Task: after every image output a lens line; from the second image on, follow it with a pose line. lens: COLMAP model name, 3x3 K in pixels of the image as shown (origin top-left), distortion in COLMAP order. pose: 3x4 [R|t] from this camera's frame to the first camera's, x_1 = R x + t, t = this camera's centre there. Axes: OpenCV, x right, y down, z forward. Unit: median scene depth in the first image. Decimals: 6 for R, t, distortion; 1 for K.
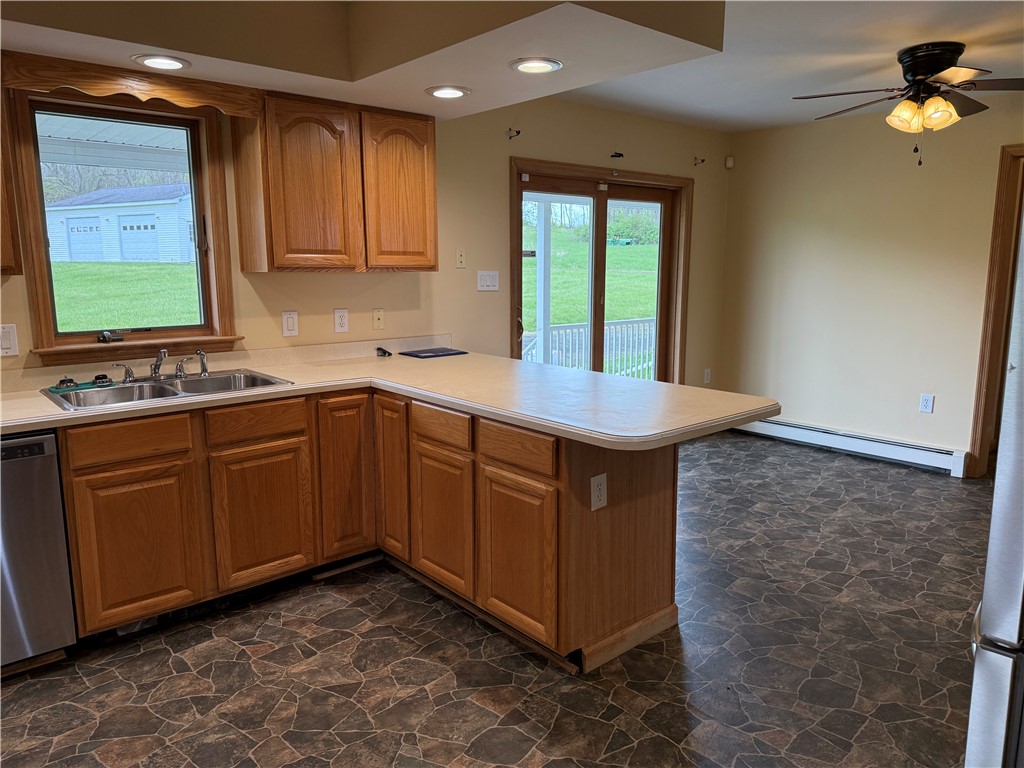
lens RADIAL K [[712.9, 0, 503.4], [0, 712.9, 379.1], [0, 0, 1]] dist [0.058747, -0.074536]
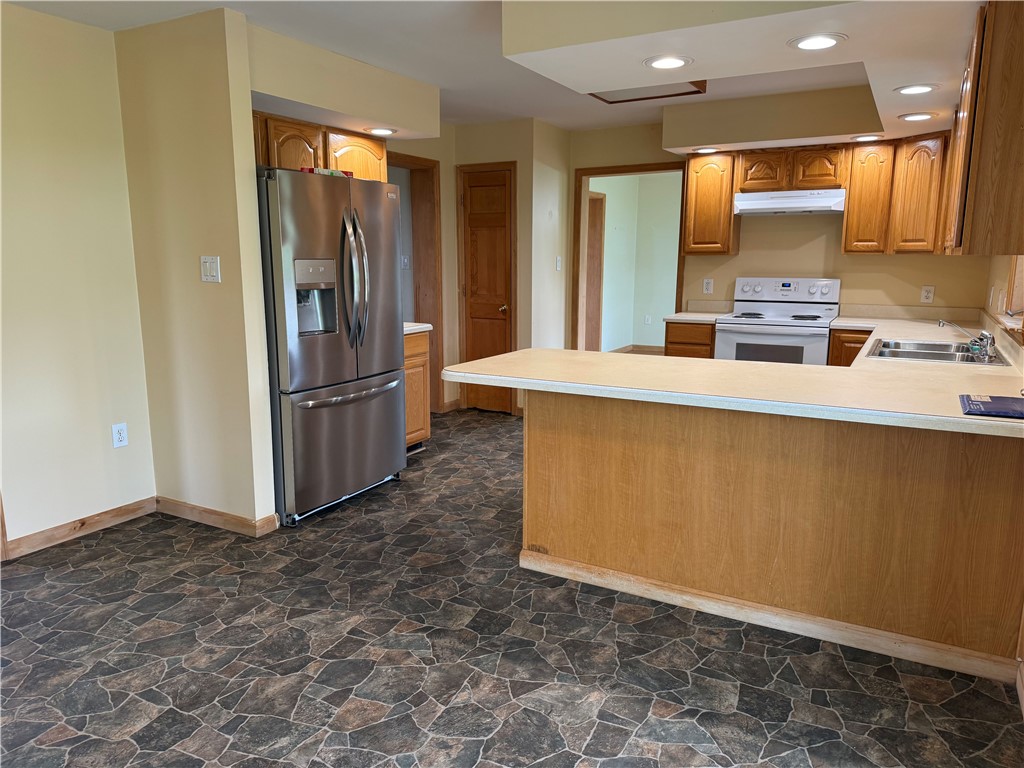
lens RADIAL K [[712.9, 0, 517.2], [0, 712.9, 390.8], [0, 0, 1]] dist [0.058747, -0.074536]
pose [[-0.935027, 0.061652, -0.349176, 0.605023], [-0.065517, 0.937771, 0.341019, -0.297291], [0.348471, 0.341738, -0.872802, 1.838900]]
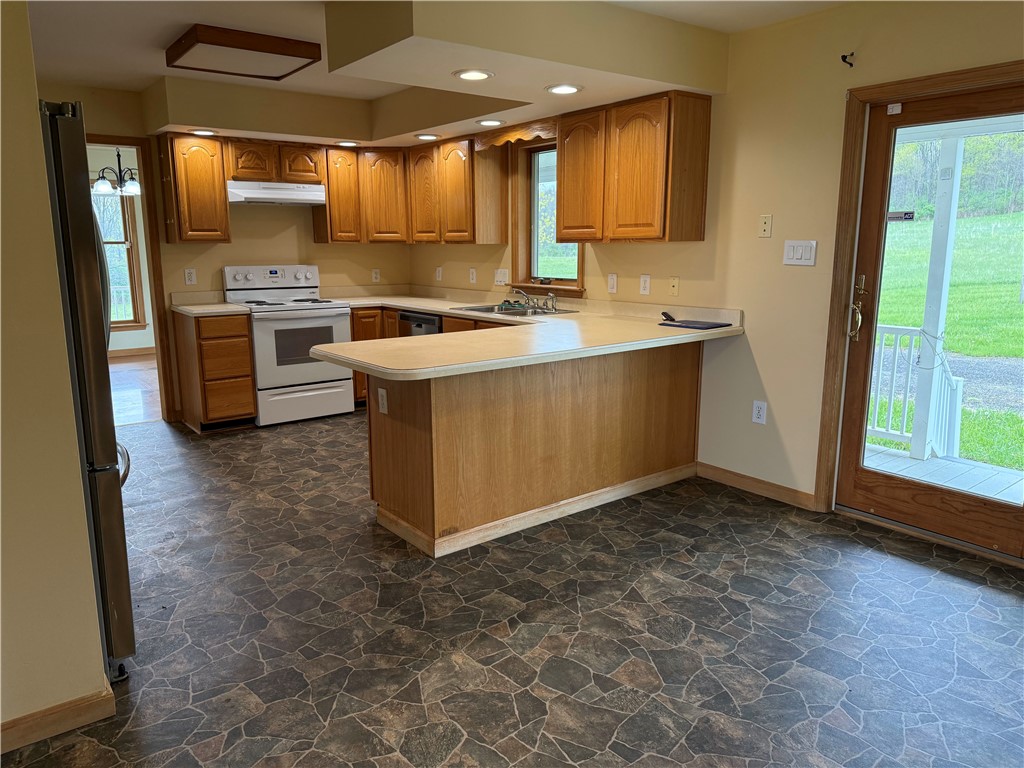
lens RADIAL K [[712.9, 0, 520.1], [0, 712.9, 371.8], [0, 0, 1]] dist [0.058747, -0.074536]
pose [[-0.046836, 0.171215, -0.984120, 1.232927], [-0.160700, 0.971077, 0.176594, -0.148870], [0.985891, 0.166419, -0.017967, 1.074041]]
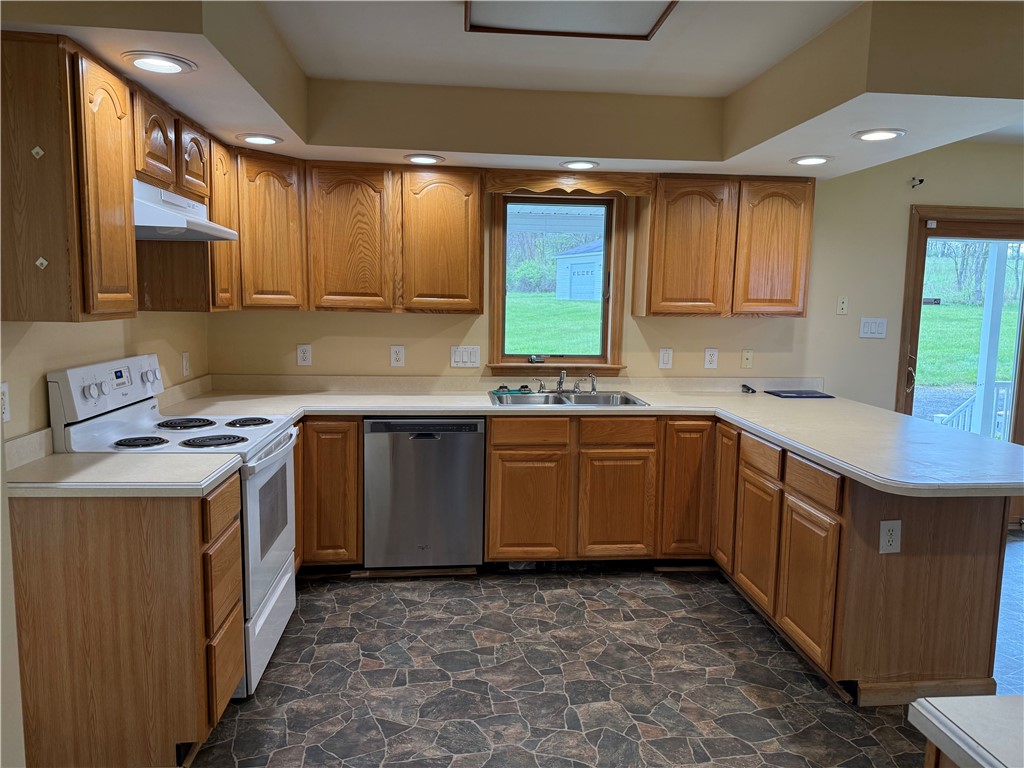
lens RADIAL K [[712.9, 0, 517.3], [0, 712.9, 378.1], [0, 0, 1]] dist [0.058747, -0.074536]
pose [[0.816034, 0.081281, -0.572261, 0.231054], [-0.111029, 0.993669, -0.017189, 0.006085], [0.567240, 0.077564, 0.819892, -0.155940]]
